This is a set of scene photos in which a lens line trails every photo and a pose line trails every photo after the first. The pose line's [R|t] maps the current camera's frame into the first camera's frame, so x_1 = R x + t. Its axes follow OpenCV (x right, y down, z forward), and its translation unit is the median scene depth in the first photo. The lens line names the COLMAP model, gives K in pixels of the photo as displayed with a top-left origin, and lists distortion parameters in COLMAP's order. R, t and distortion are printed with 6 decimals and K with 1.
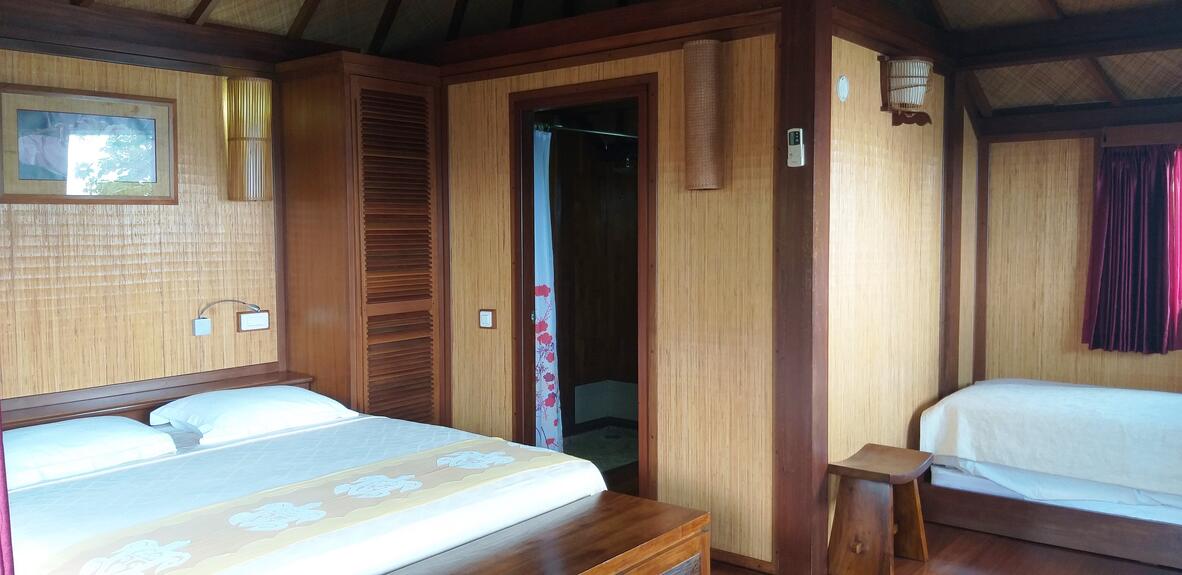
lens RADIAL K [[937.3, 0, 584.7], [0, 937.3, 269.3], [0, 0, 1]] dist [0.114177, -0.221796]
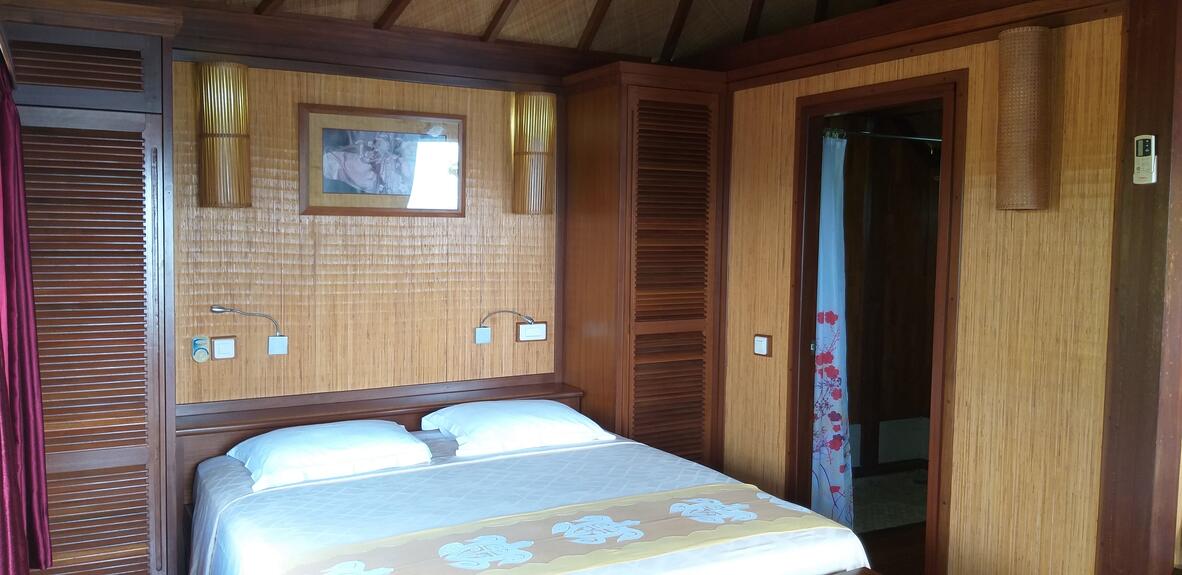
lens RADIAL K [[926.6, 0, 583.1], [0, 926.6, 273.7], [0, 0, 1]] dist [0.102990, -0.217969]
pose [[0.931616, 0.038840, -0.361364, 0.062517], [-0.036934, 0.999243, 0.012183, -0.023155], [0.361564, 0.001997, 0.932345, 0.096809]]
